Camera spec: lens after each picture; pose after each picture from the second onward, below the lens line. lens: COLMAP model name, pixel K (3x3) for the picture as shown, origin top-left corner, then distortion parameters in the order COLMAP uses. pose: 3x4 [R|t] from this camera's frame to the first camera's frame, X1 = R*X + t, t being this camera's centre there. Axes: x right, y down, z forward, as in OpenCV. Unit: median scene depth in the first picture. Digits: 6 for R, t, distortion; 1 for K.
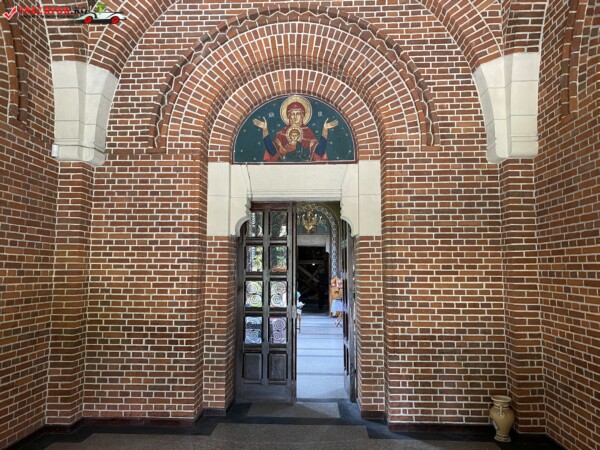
lens RADIAL K [[451.4, 0, 300.0], [0, 451.4, 225.0], [0, 0, 1]] dist [-0.008930, 0.002970]
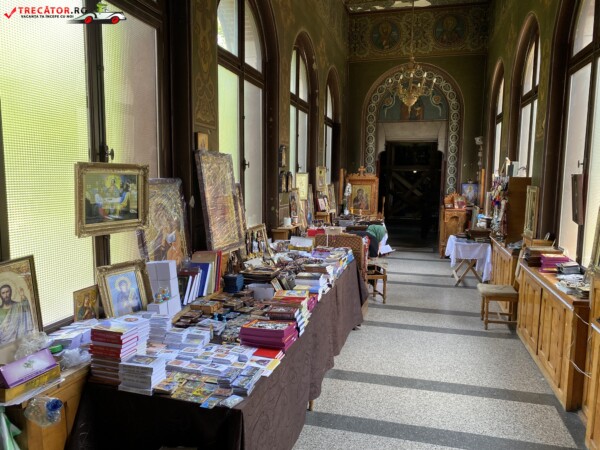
lens RADIAL K [[451.4, 0, 300.0], [0, 451.4, 225.0], [0, 0, 1]] dist [-0.008930, 0.002970]
pose [[0.976872, 0.028377, -0.211932, 0.008080], [0.015640, 0.979017, 0.203180, 0.031785], [0.213251, -0.201795, 0.955930, 0.367735]]
